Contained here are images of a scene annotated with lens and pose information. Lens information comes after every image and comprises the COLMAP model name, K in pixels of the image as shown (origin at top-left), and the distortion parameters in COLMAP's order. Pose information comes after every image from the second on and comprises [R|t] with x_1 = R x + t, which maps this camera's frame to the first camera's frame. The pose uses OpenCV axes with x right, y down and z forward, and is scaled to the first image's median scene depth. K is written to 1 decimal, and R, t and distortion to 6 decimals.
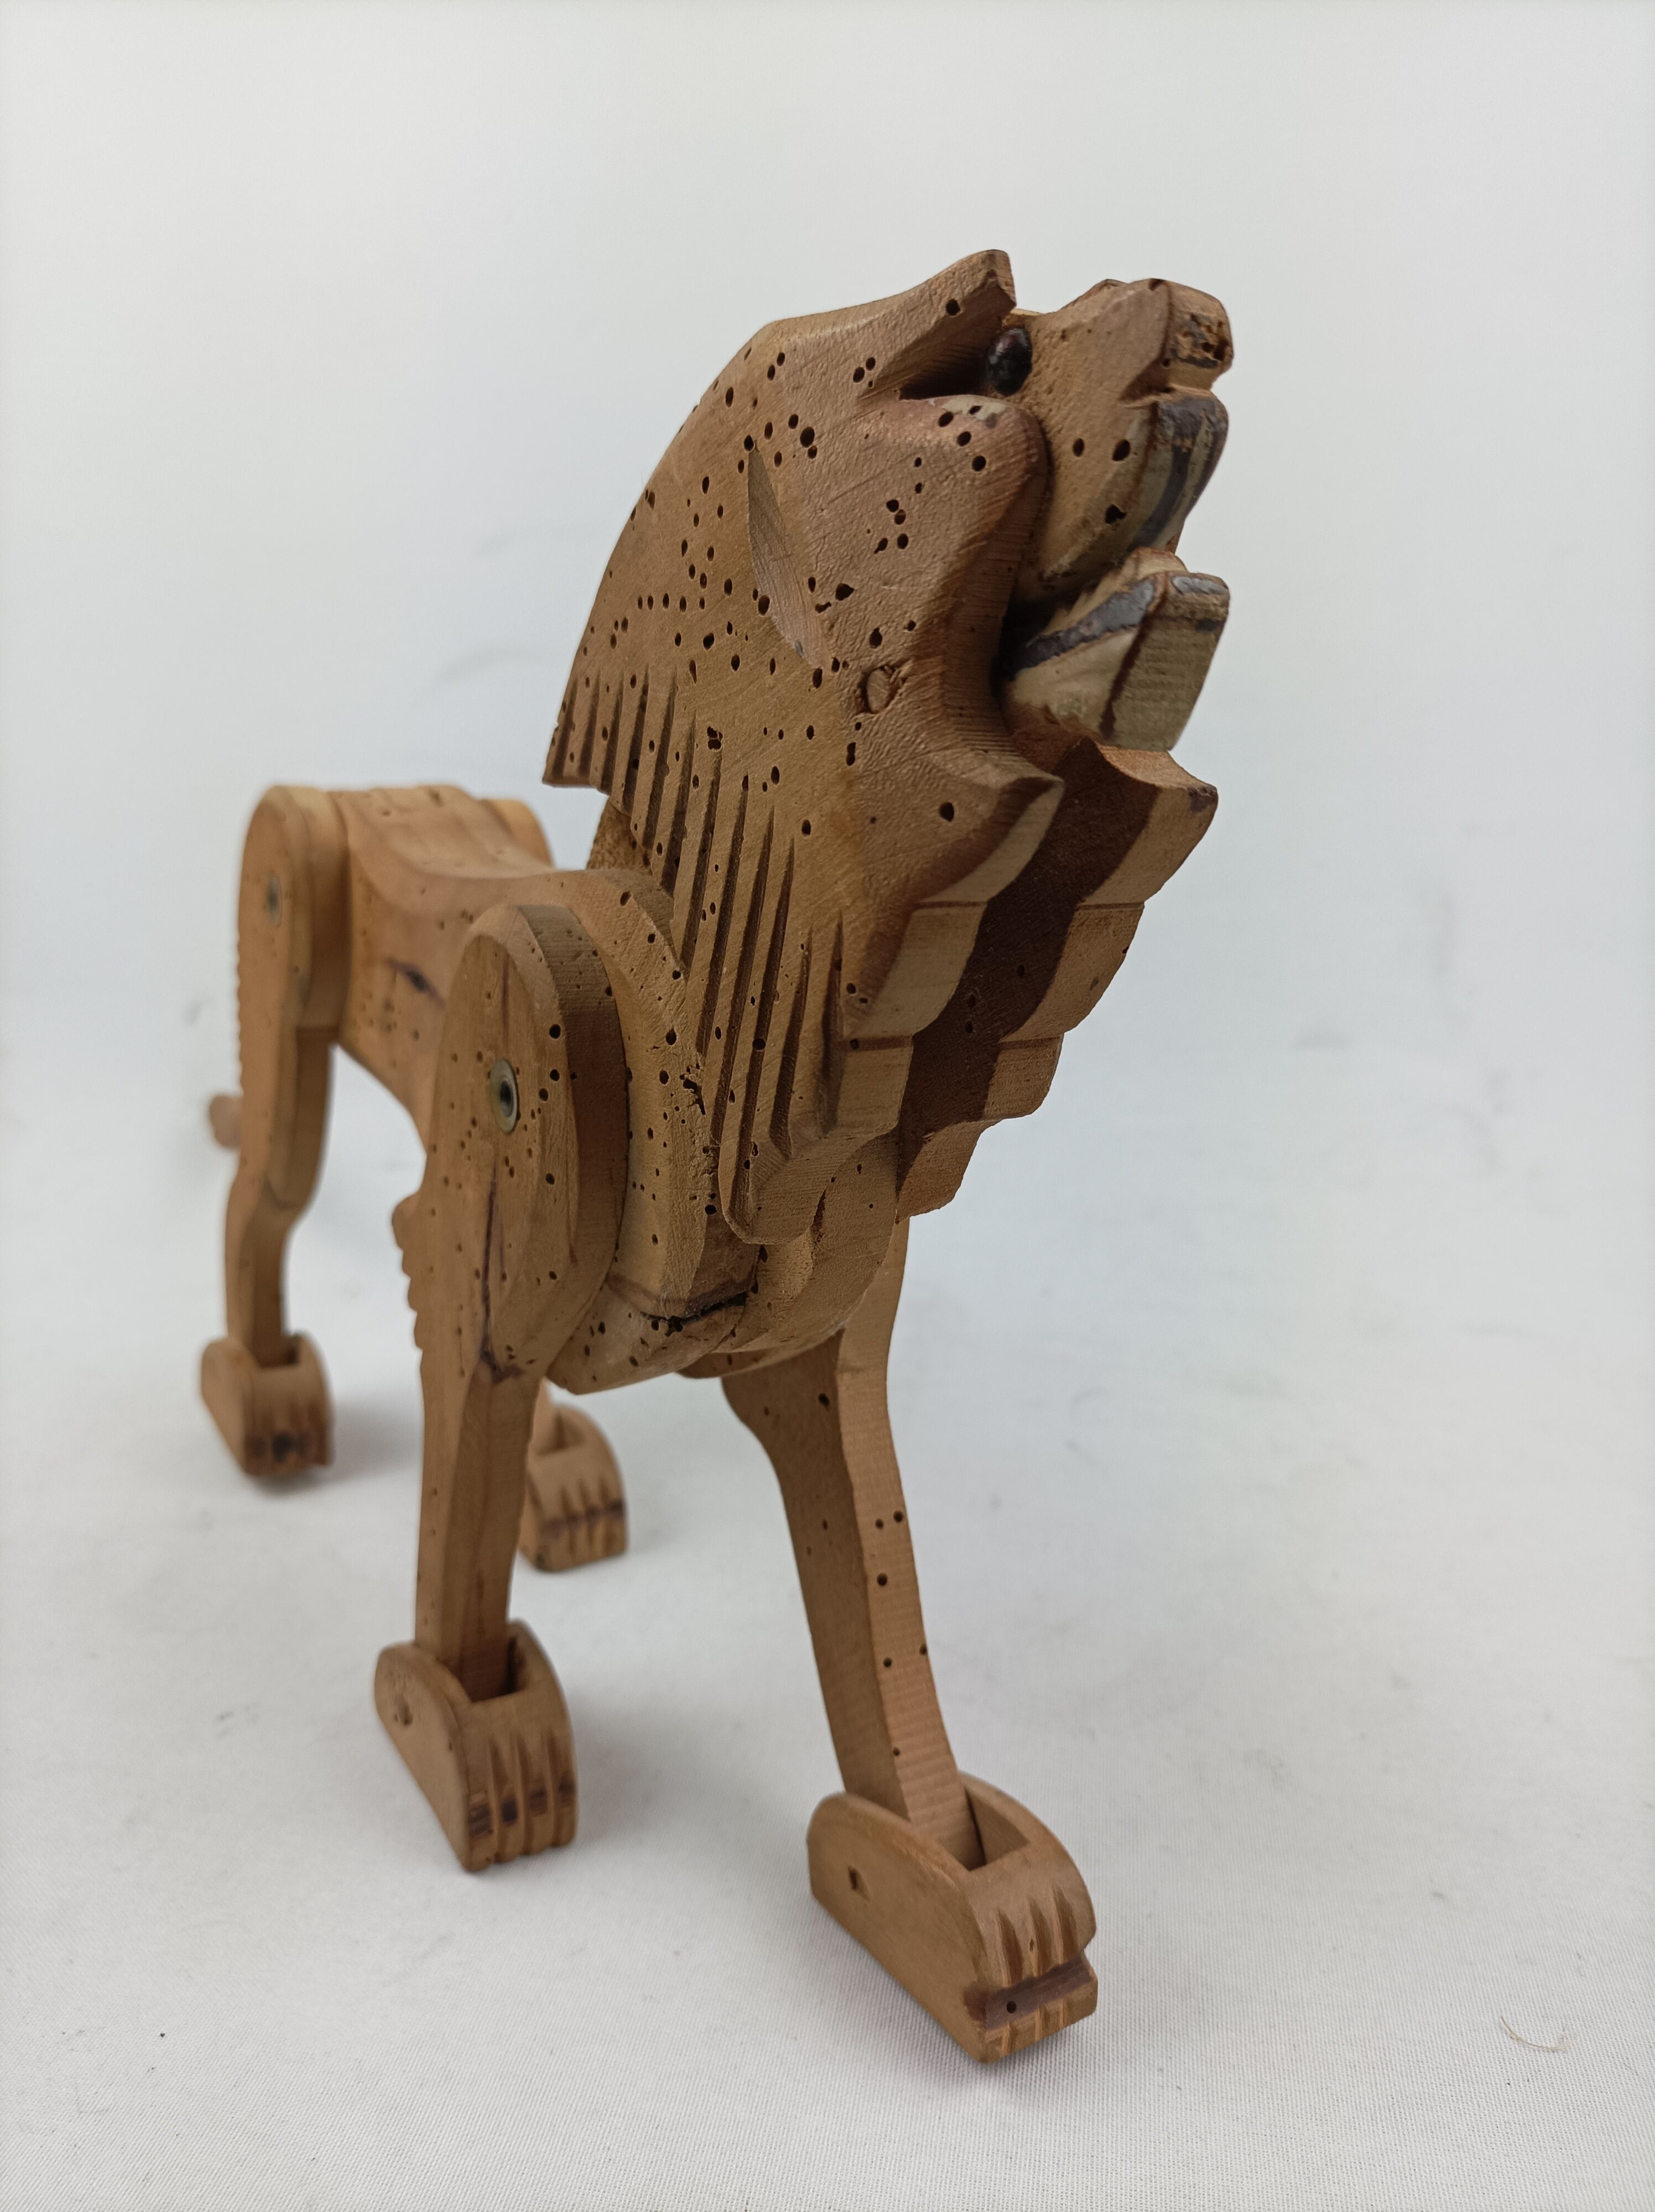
lens RADIAL K [[1706.8, 0, 827.5], [0, 1706.8, 1106.0], [0, 0, 1]] dist [-0.008839, -0.007408]
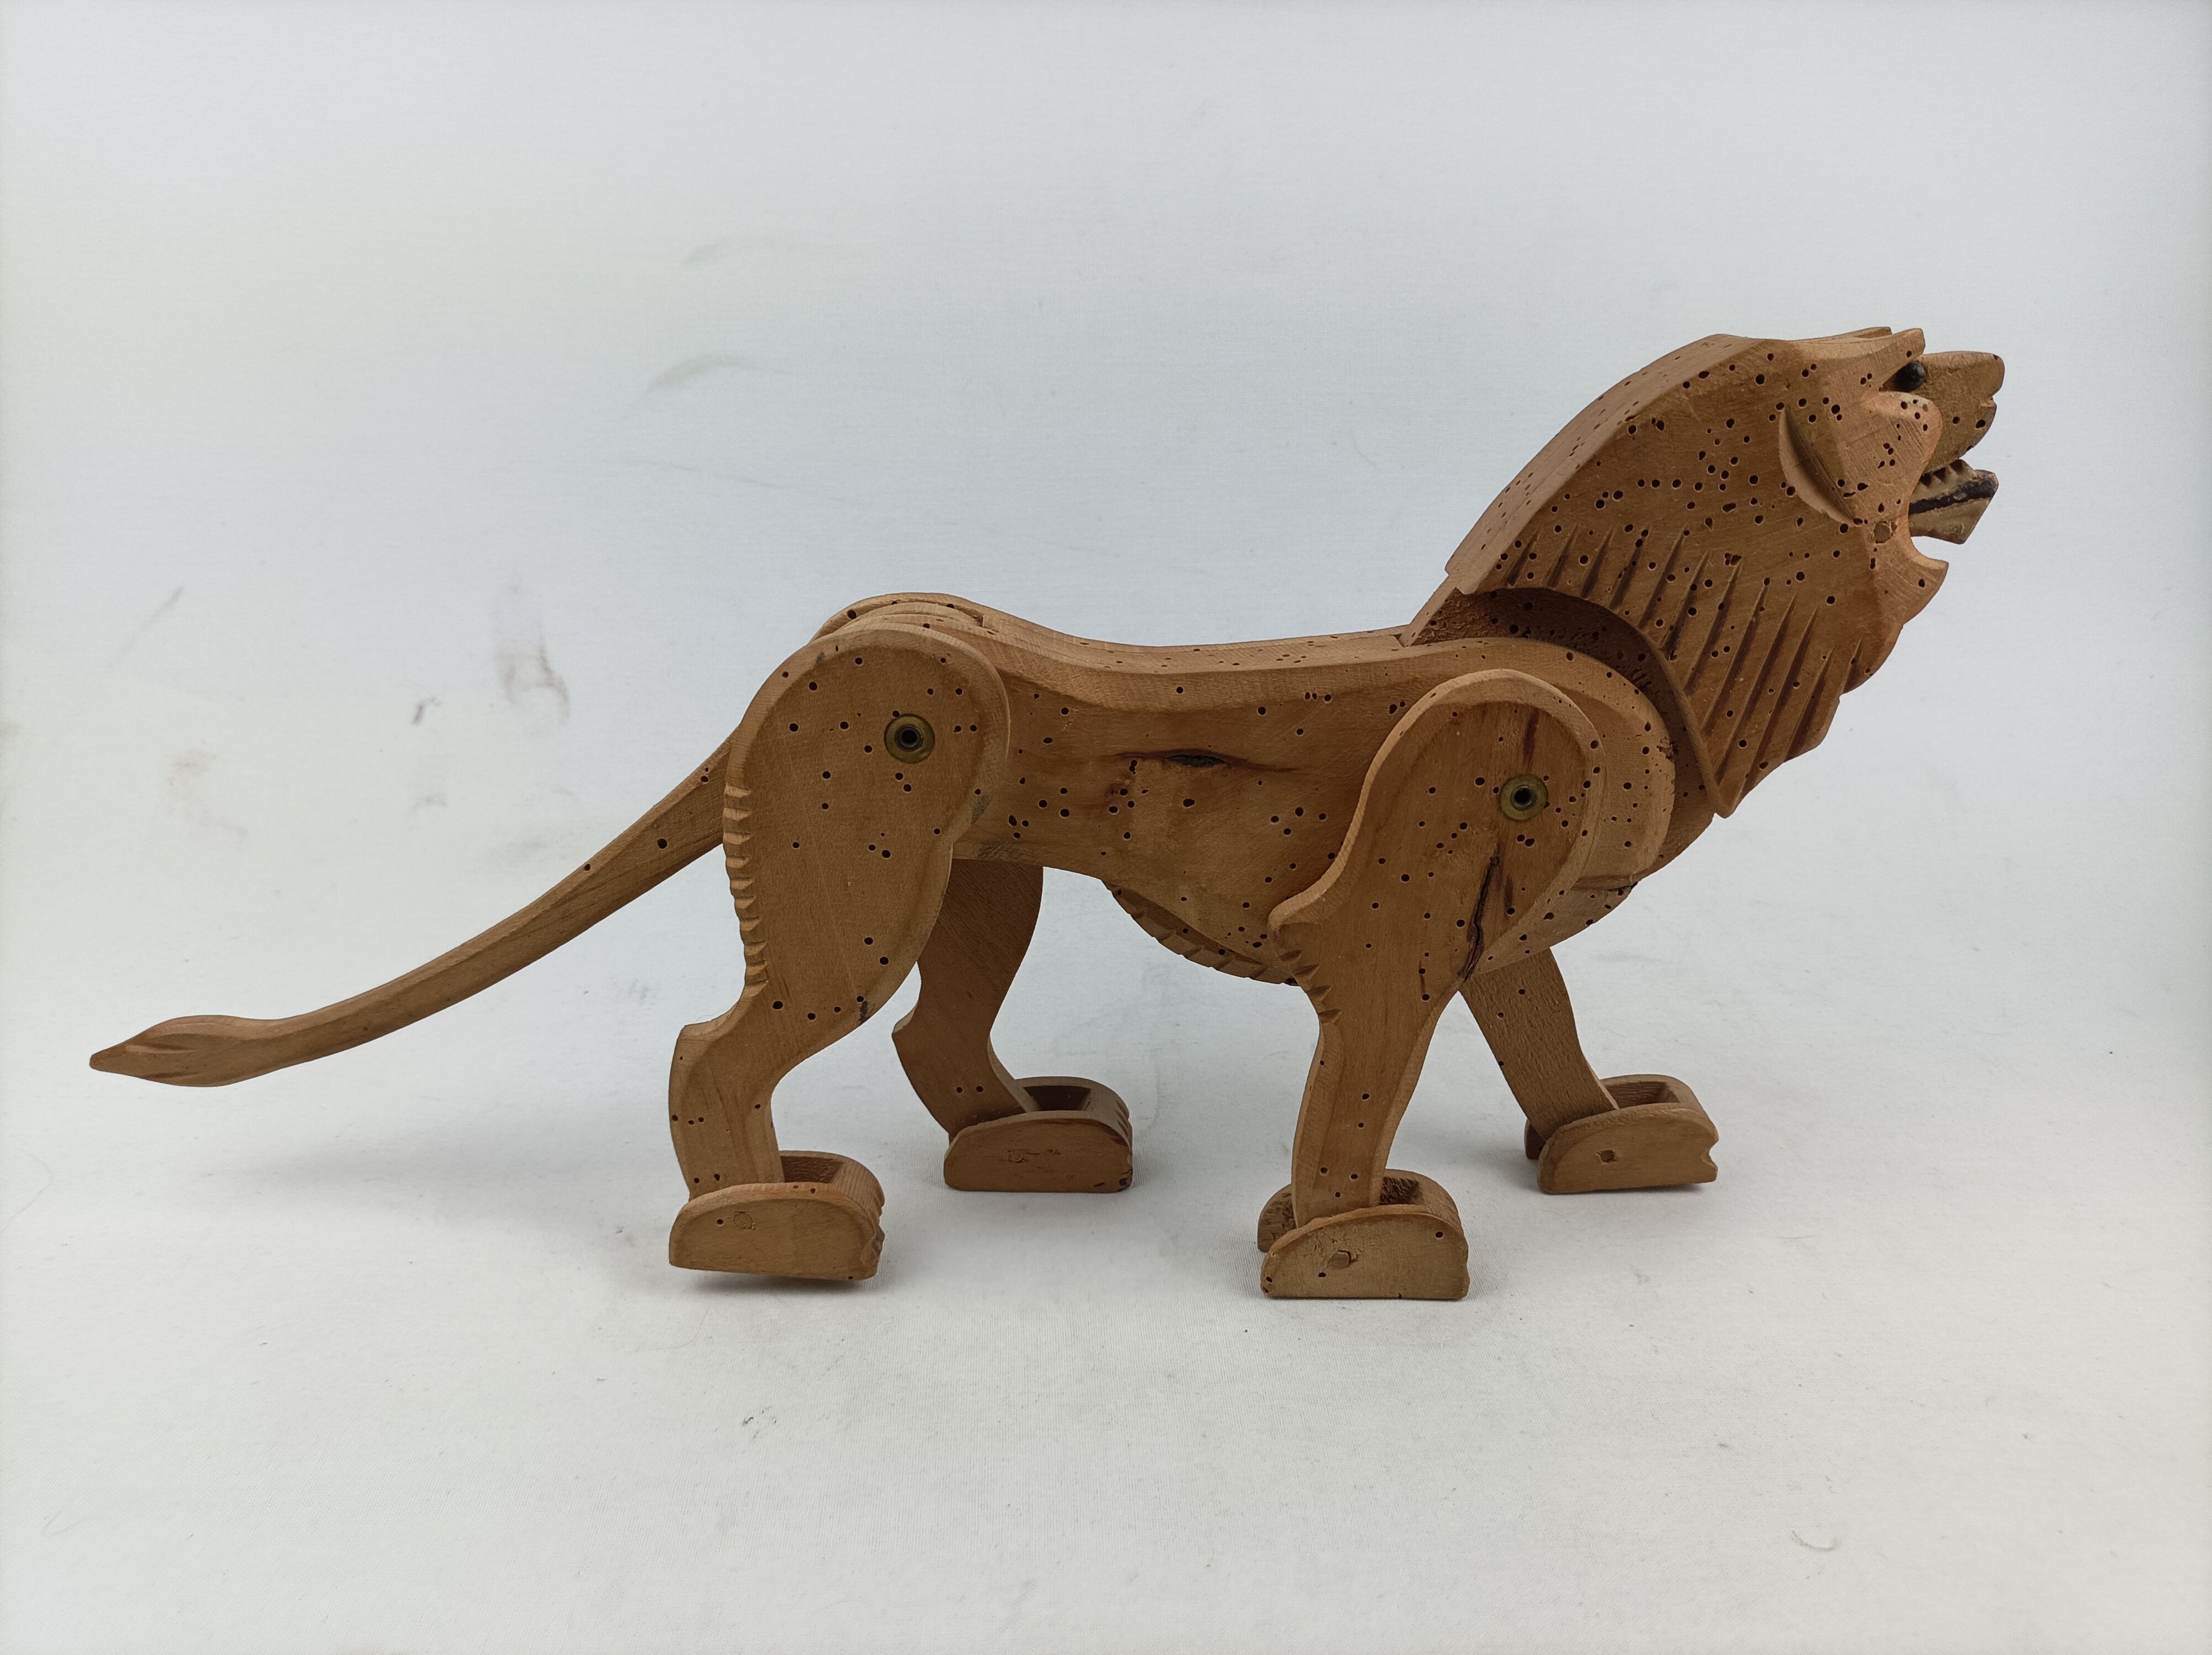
lens RADIAL K [[1647.6, 0, 1121.4], [0, 1647.6, 839.4], [0, 0, 1]] dist [0.008198, -0.002350]
pose [[0.503319, -0.322841, 0.801526, -2.163497], [0.201642, 0.945857, 0.254354, -0.579392], [-0.840245, 0.033600, 0.541166, 0.673713]]
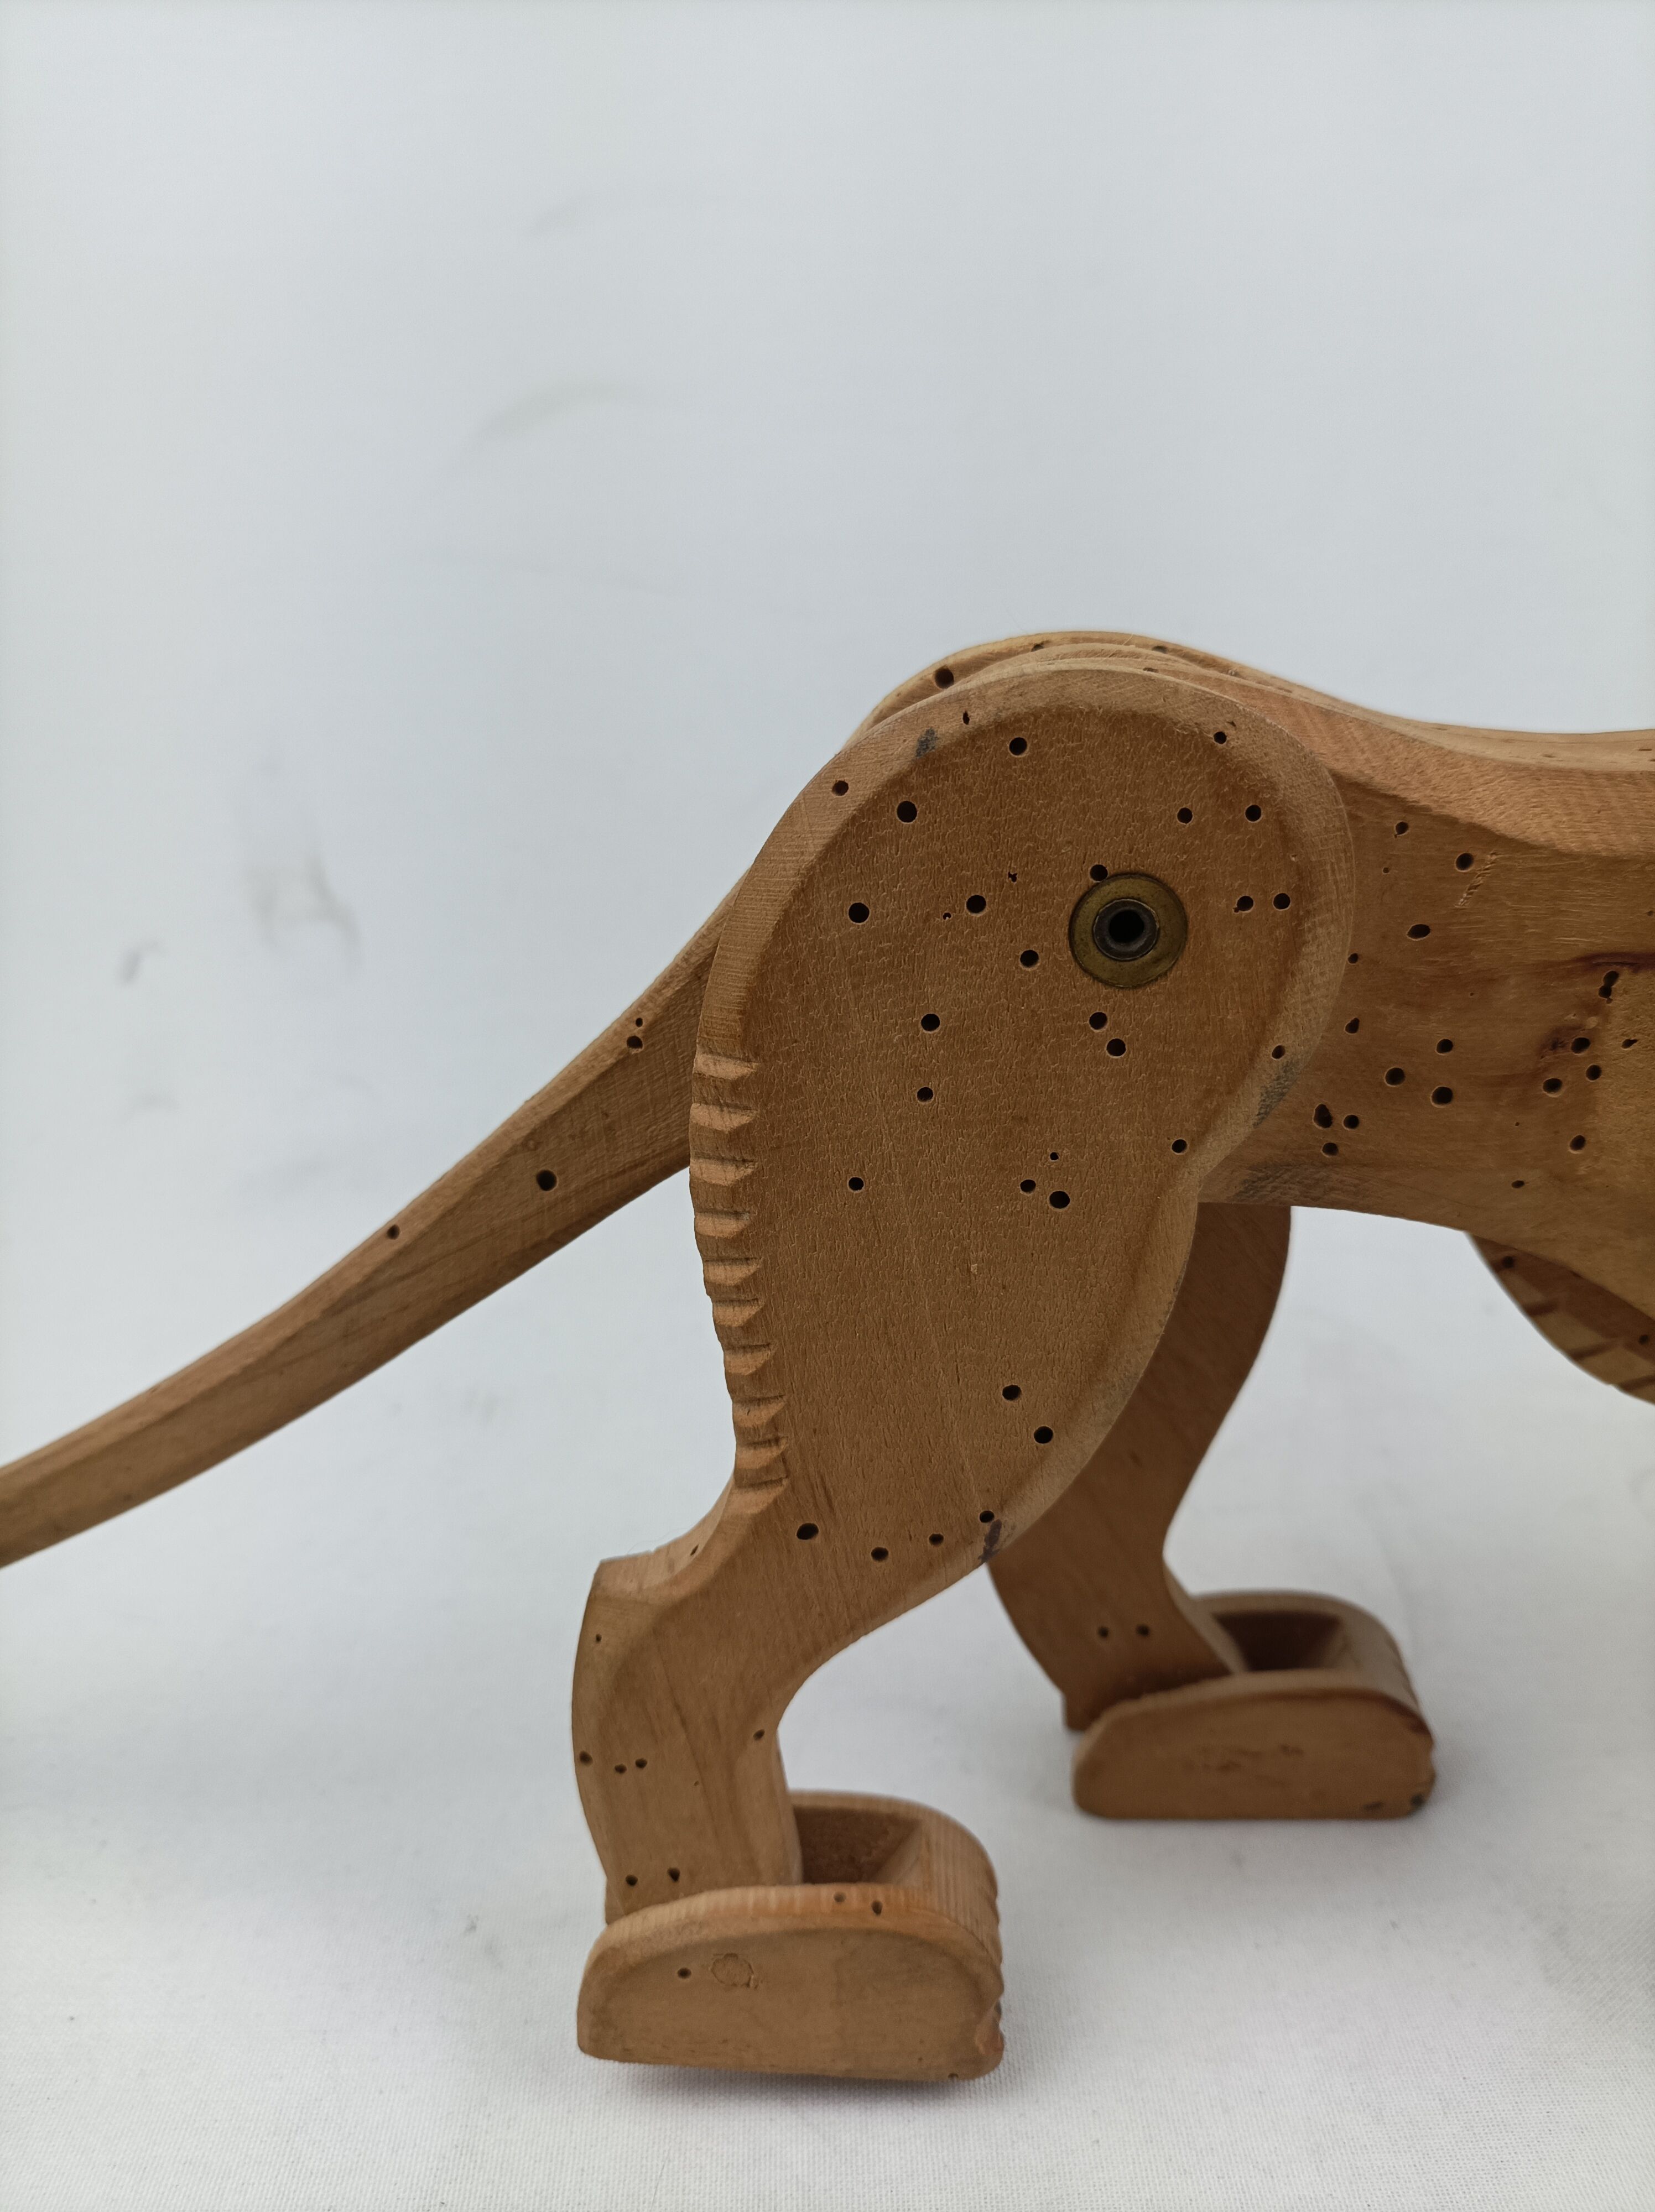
lens RADIAL K [[1706.8, 0, 827.5], [0, 1706.8, 1106.0], [0, 0, 1]] dist [-0.008839, -0.007408]
pose [[0.543905, -0.328797, 0.772049, -1.456585], [0.239735, 0.942580, 0.232529, -0.398056], [-0.804173, 0.058614, 0.591498, 1.563325]]
